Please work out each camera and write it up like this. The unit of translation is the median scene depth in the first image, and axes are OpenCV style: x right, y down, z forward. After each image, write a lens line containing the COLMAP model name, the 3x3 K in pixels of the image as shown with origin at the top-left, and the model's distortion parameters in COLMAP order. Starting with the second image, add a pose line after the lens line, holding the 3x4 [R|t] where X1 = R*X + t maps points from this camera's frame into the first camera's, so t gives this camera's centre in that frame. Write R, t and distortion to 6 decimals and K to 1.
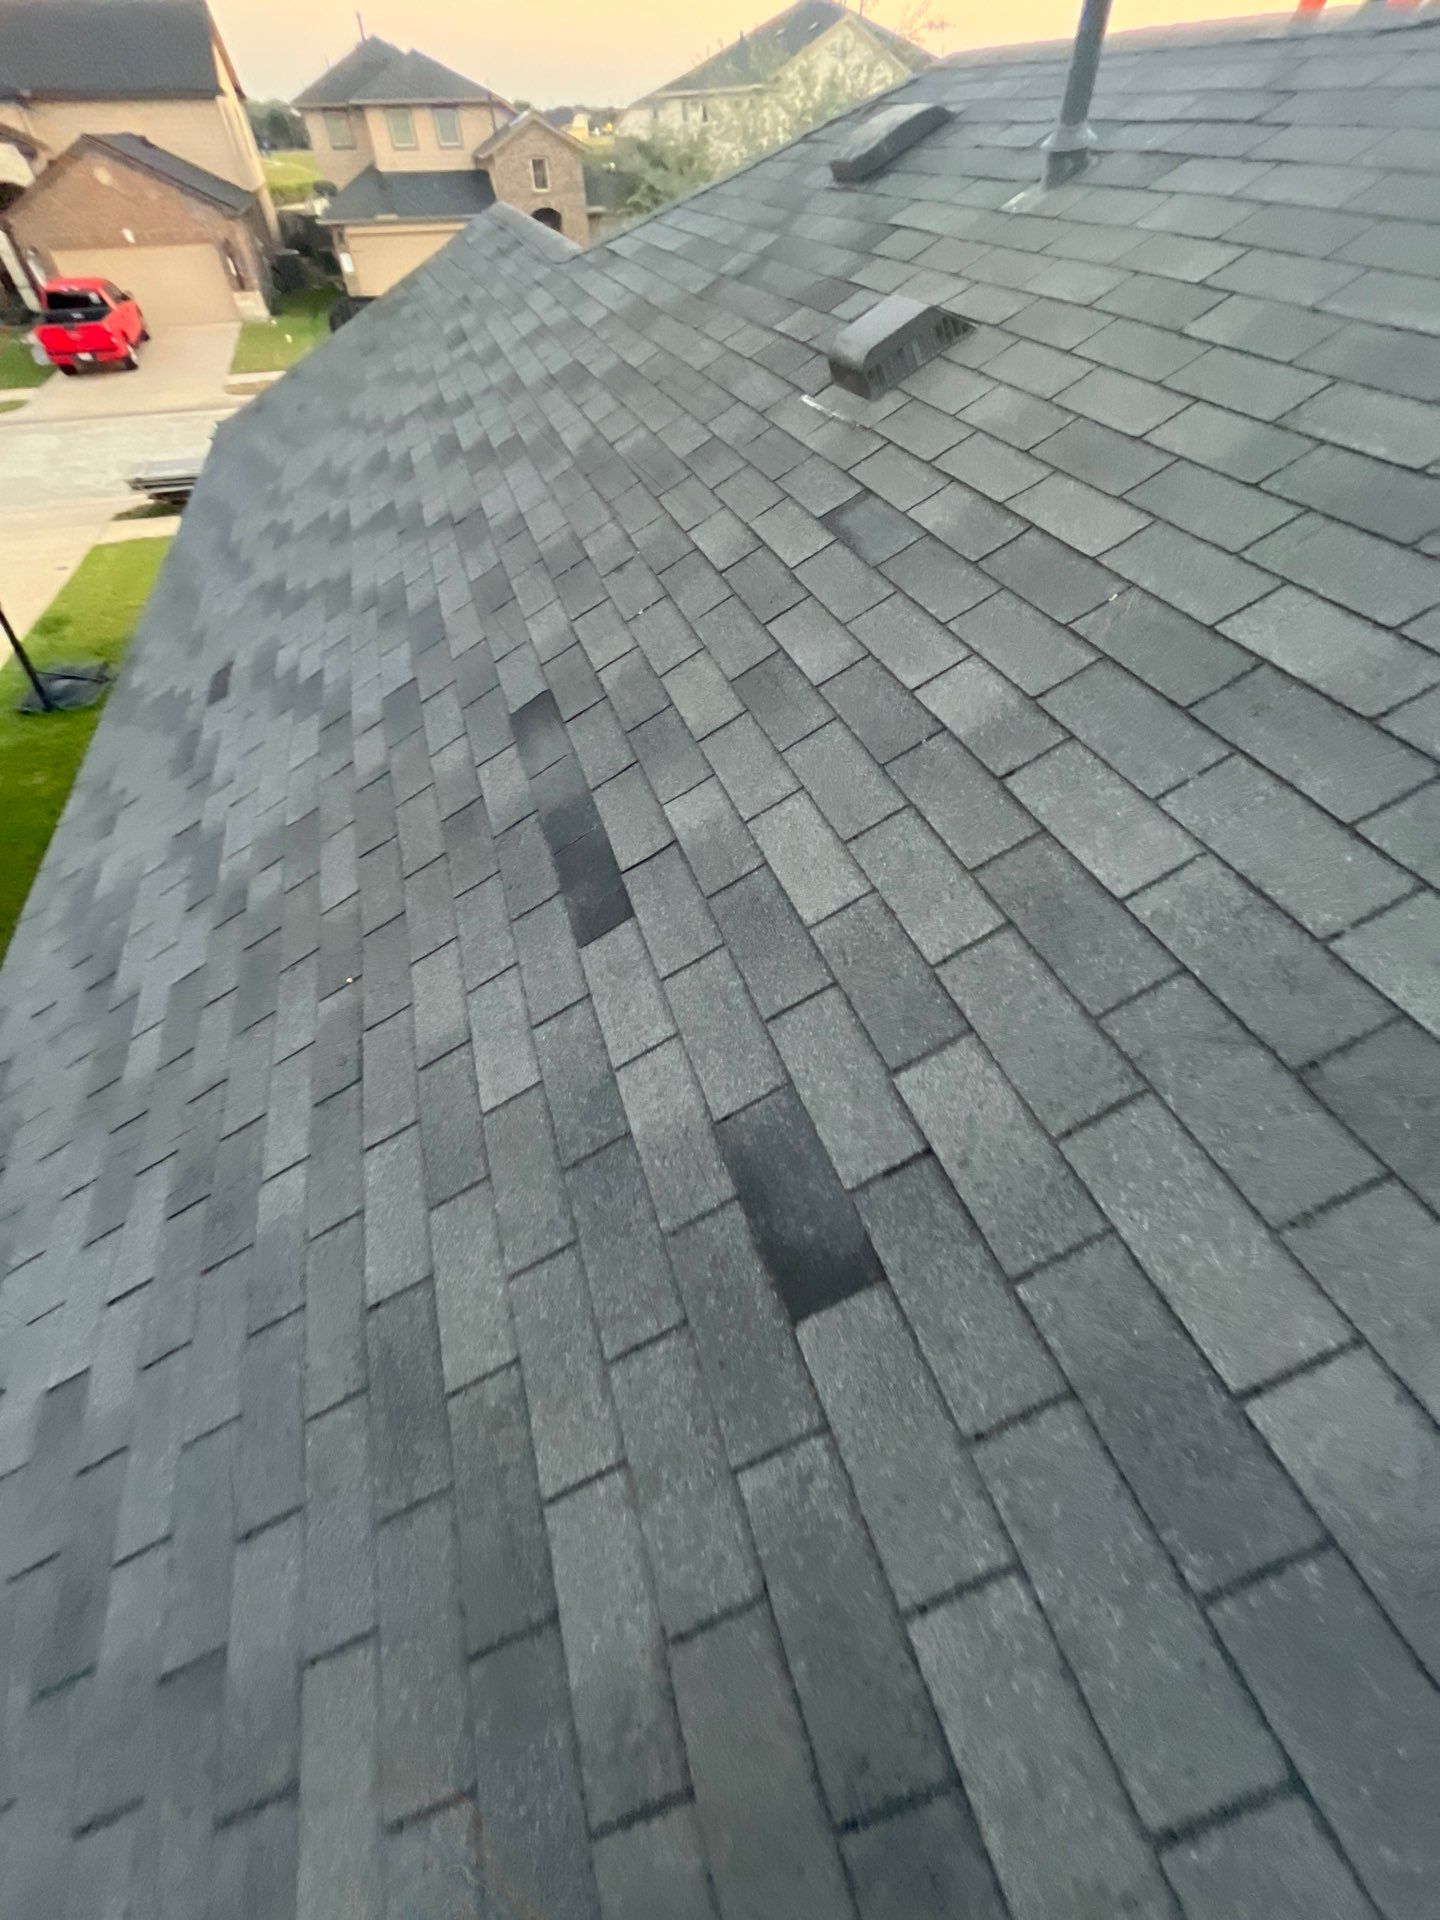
lens RADIAL K [[774.0, 0, 726.3], [0, 774.0, 949.0], [0, 0, 1]] dist [-0.003194, 0.000638]
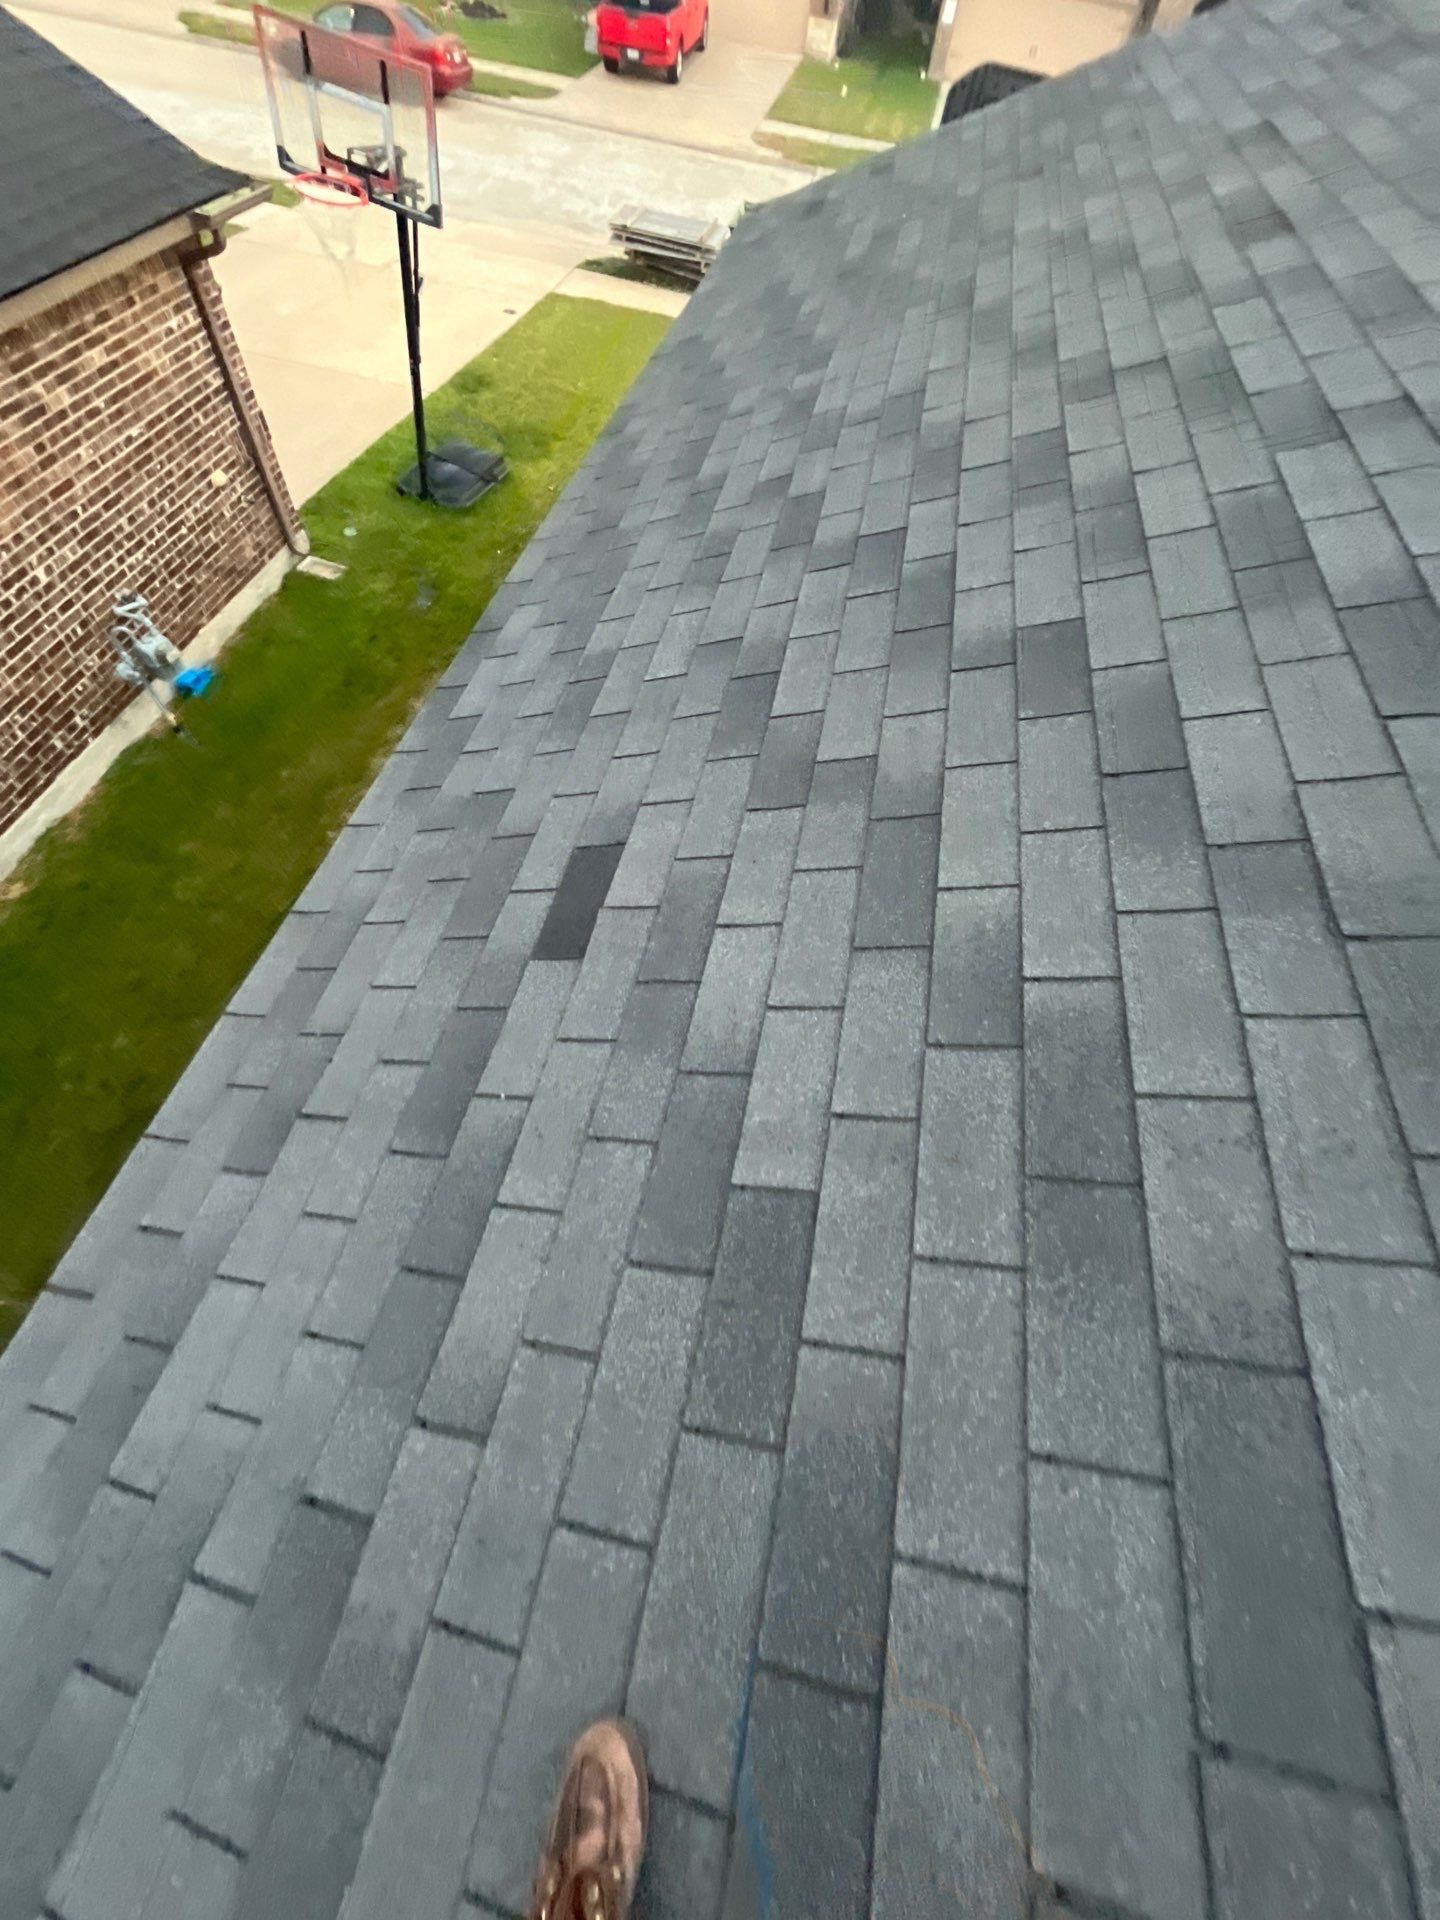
lens RADIAL K [[774.0, 0, 724.8], [0, 774.0, 943.3], [0, 0, 1]] dist [-0.003194, 0.000638]
pose [[0.859021, 0.473774, -0.193960, -0.109882], [-0.442833, 0.877767, 0.182819, -0.103896], [0.256867, -0.071154, 0.963824, 0.130053]]
